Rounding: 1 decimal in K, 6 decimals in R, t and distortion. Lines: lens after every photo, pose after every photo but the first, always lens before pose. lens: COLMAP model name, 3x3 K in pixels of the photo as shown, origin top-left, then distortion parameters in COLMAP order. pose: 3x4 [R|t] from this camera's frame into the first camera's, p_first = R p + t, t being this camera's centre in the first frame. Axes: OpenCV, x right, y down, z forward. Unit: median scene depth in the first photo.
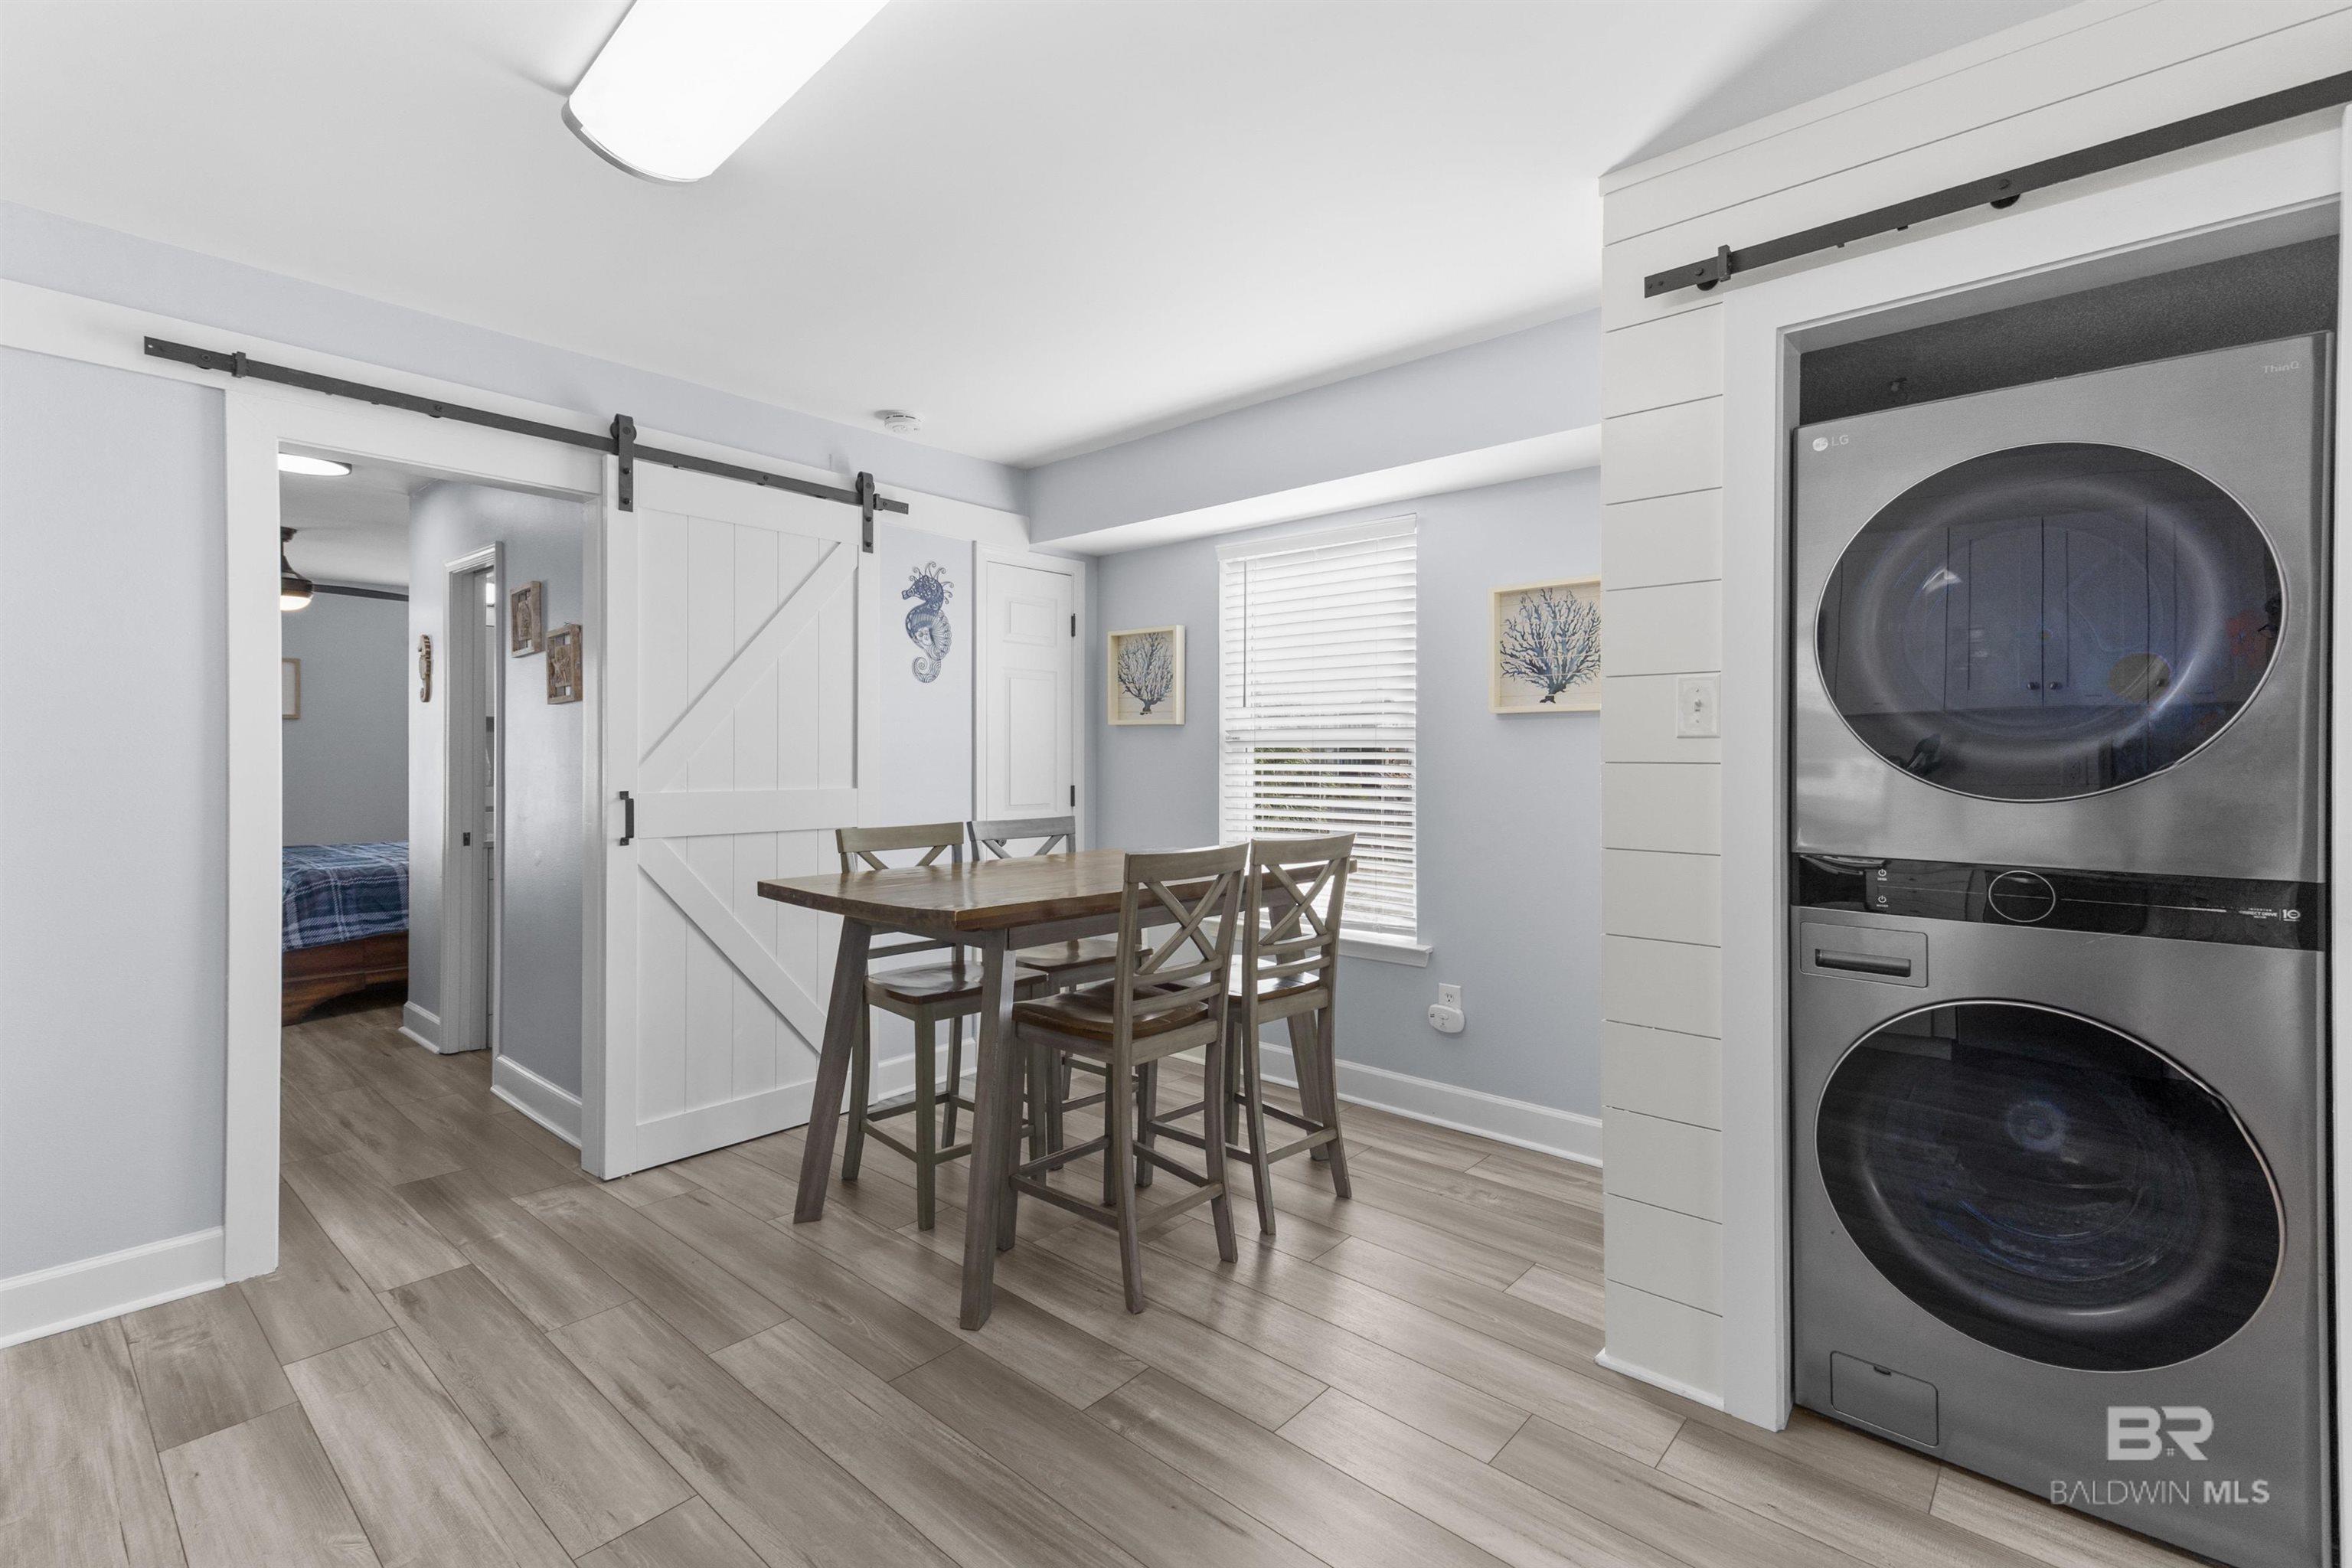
lens RADIAL K [[1065.4, 0, 1195.7], [0, 1065.4, 762.2], [0, 0, 1]] dist [0.019151, -0.001223]
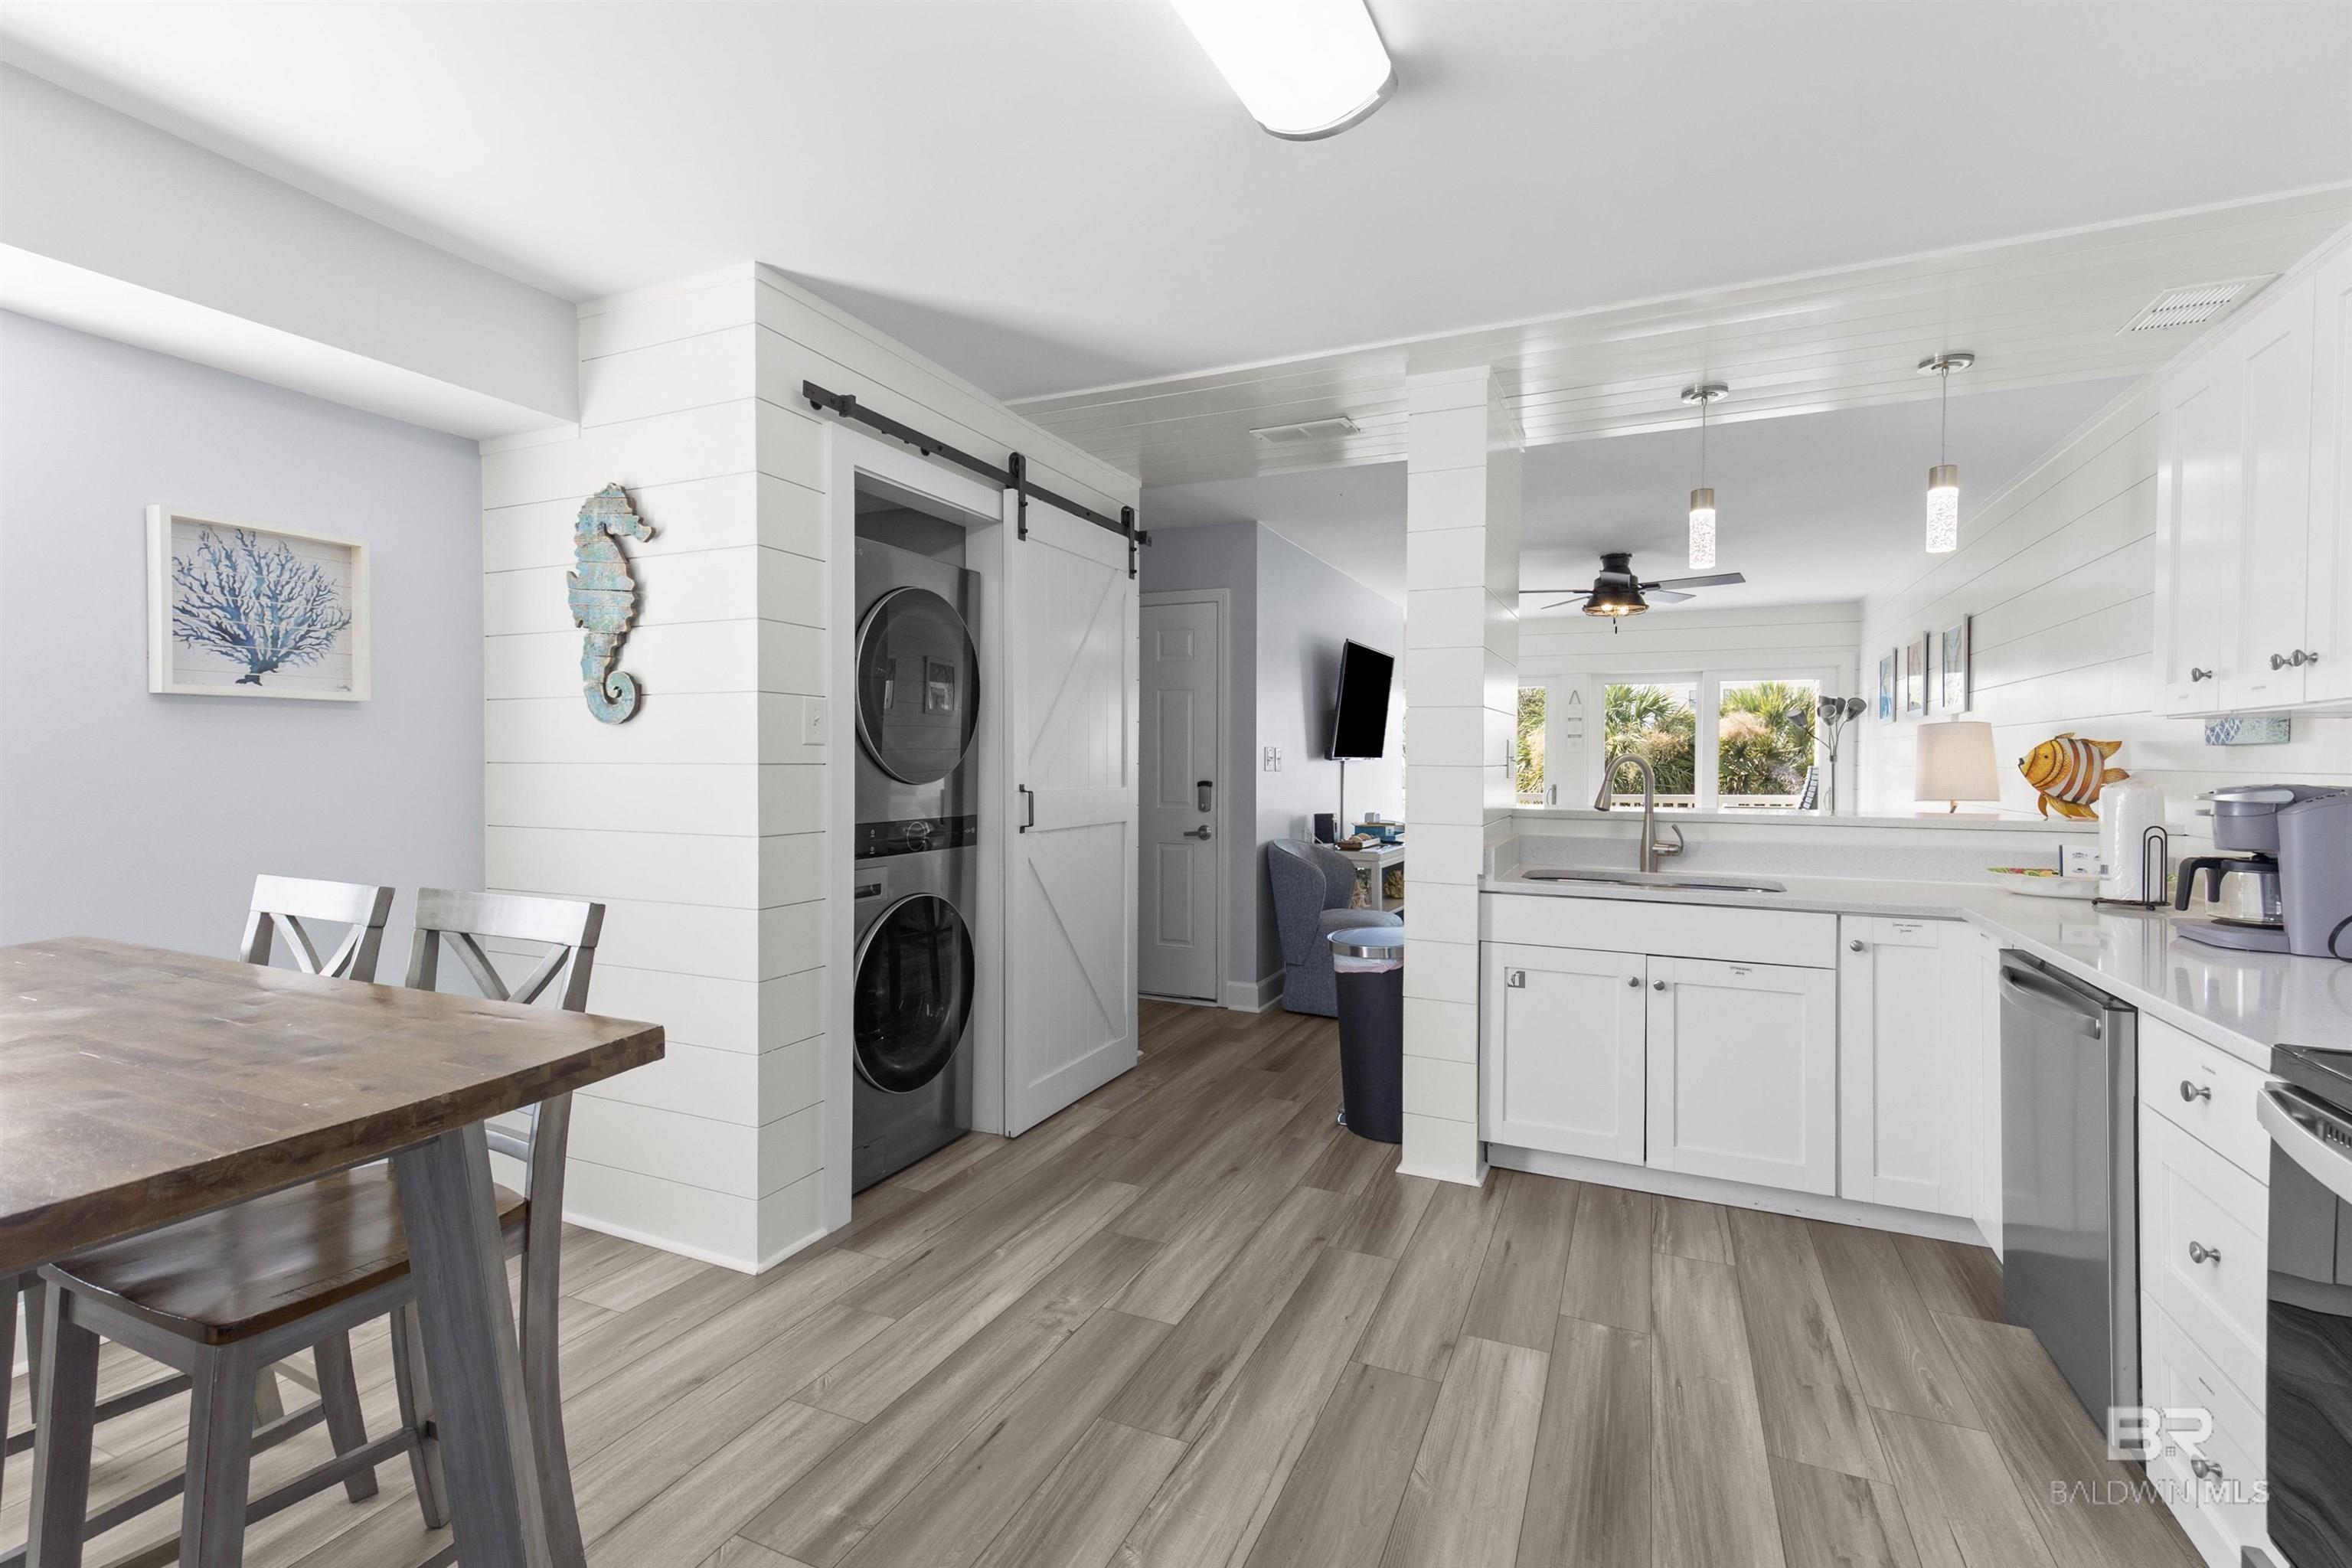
lens RADIAL K [[1065.4, 0, 1169.3], [0, 1065.4, 773.4], [0, 0, 1]] dist [0.019151, -0.001223]
pose [[-0.289320, -0.013265, 0.957140, -0.585878], [0.000378, 0.999902, 0.013972, -0.003603], [-0.957232, 0.004404, -0.289287, 0.608725]]
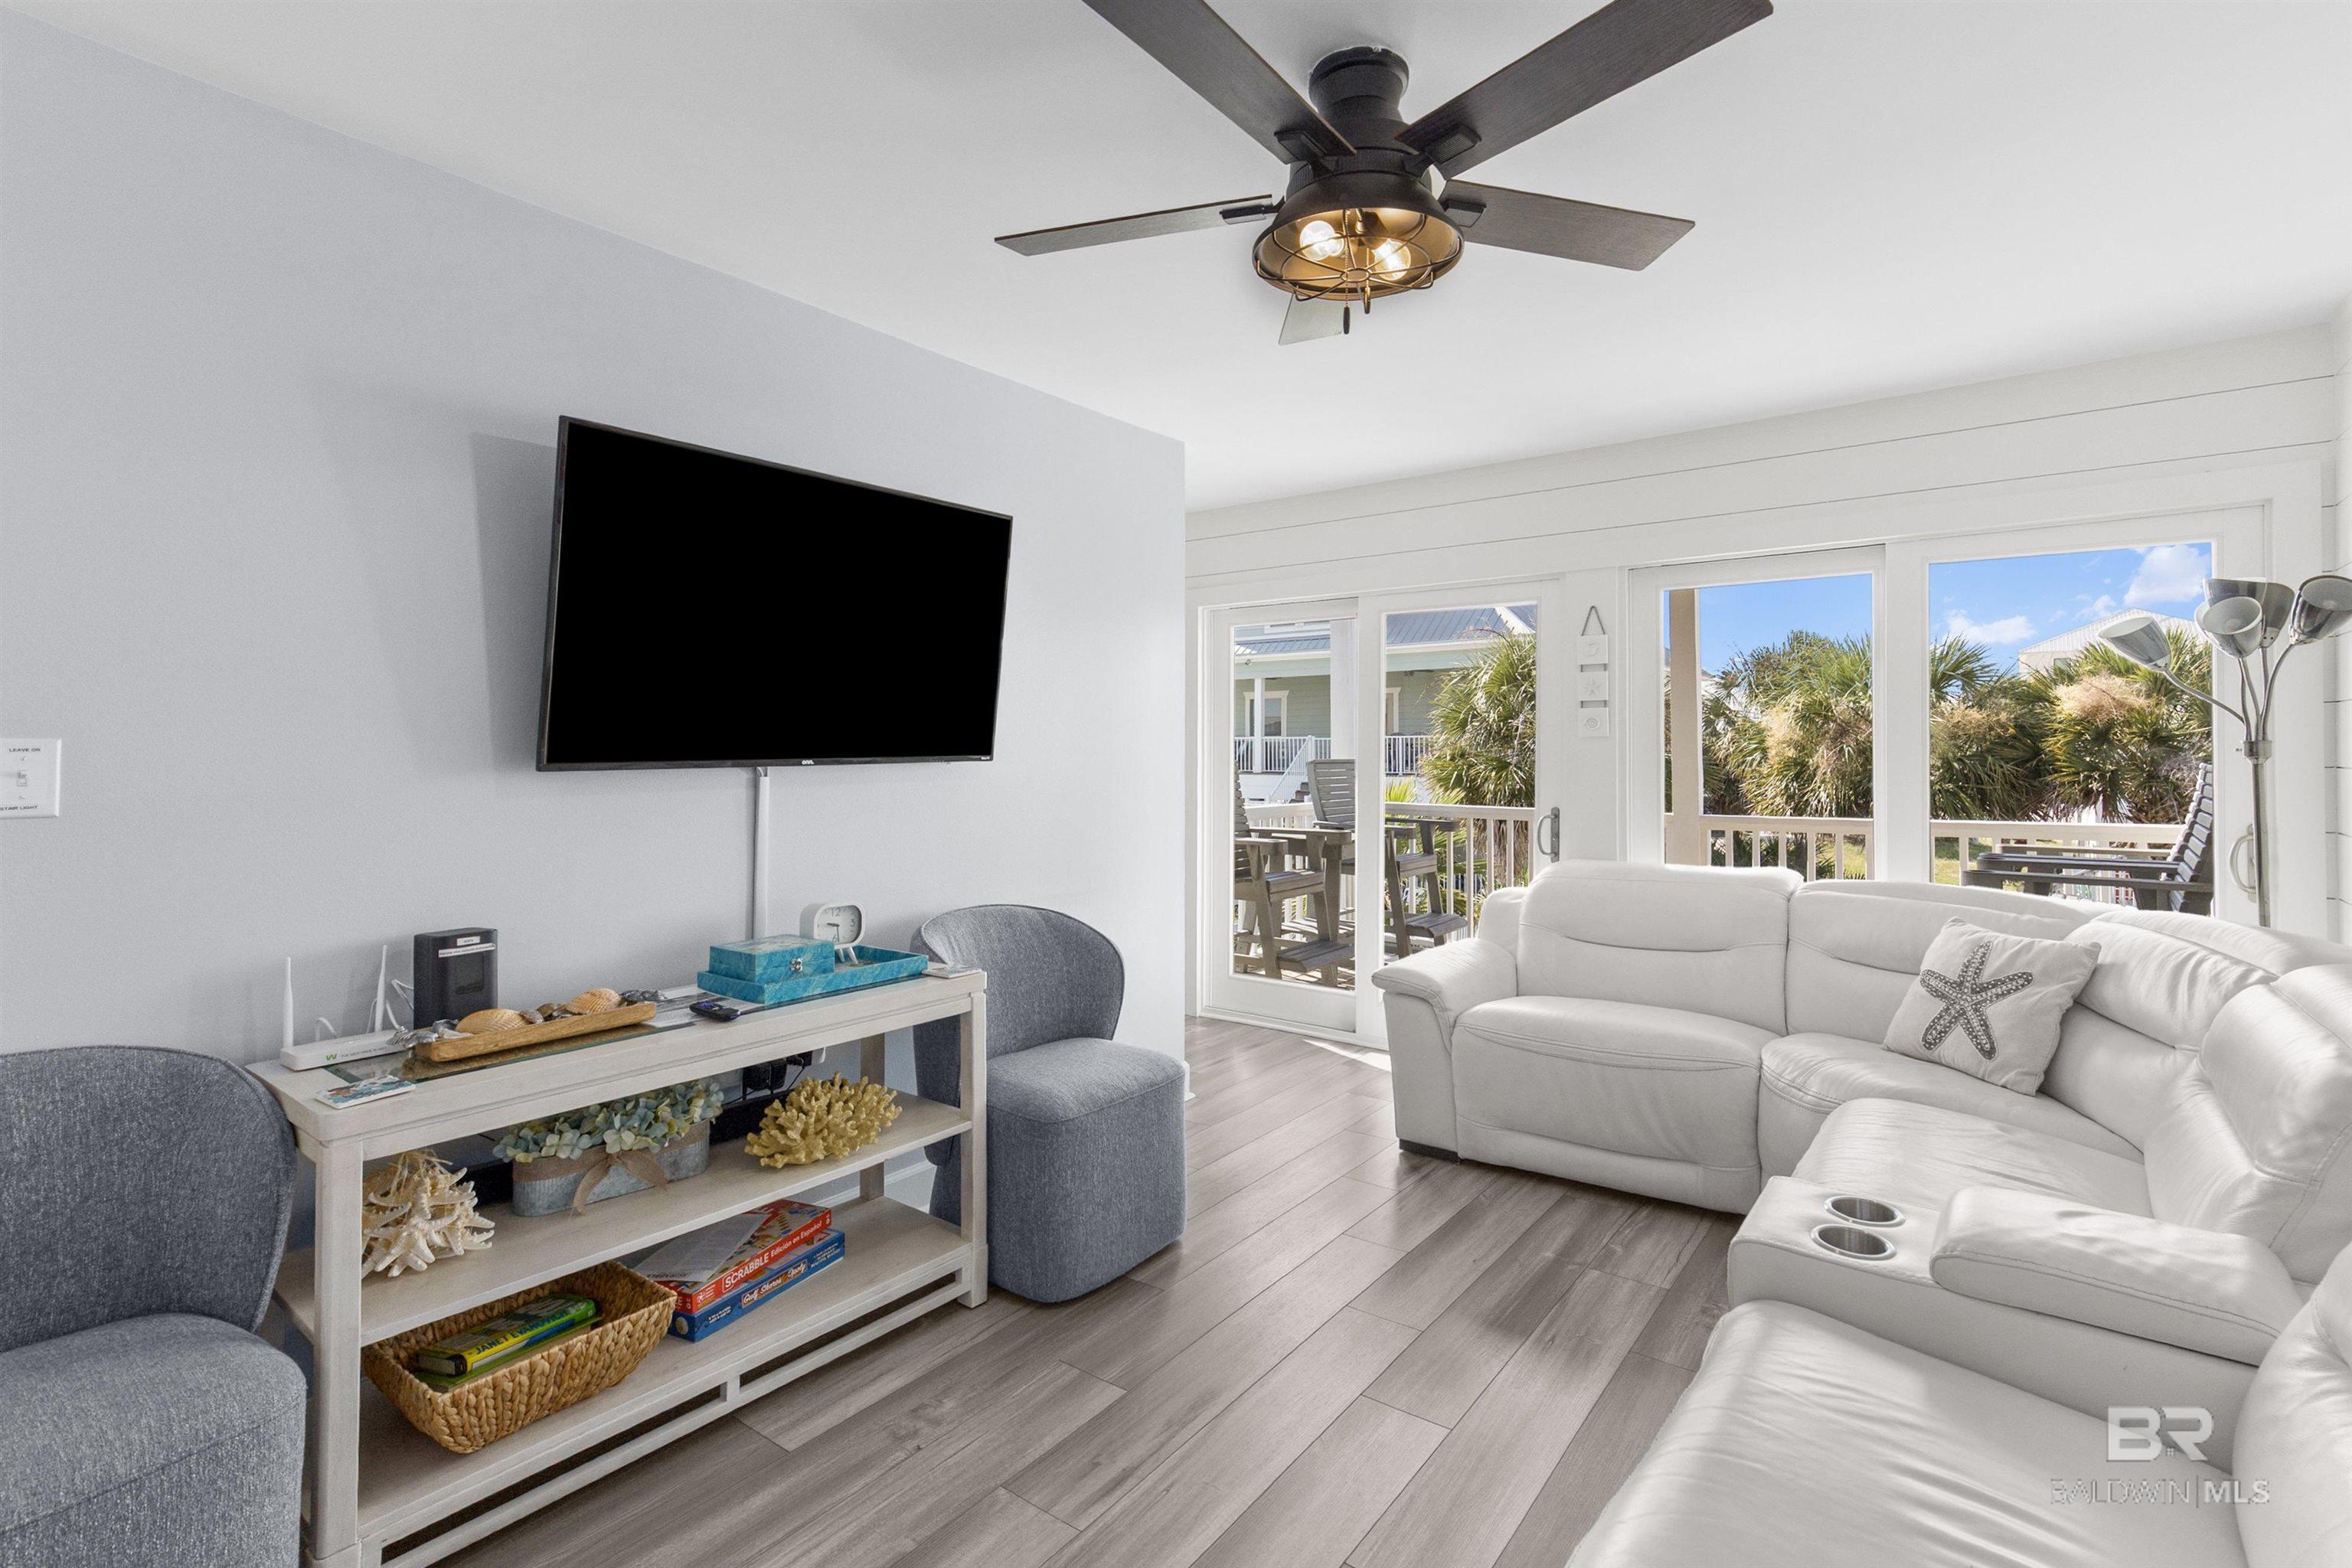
lens RADIAL K [[1065.4, 0, 1186.3], [0, 1065.4, 781.1], [0, 0, 1]] dist [0.019151, -0.001223]
pose [[-0.057724, -0.030082, 0.997879, -0.384372], [0.004924, 0.999525, 0.030416, -0.004634], [-0.998320, 0.006669, -0.057548, 0.375422]]
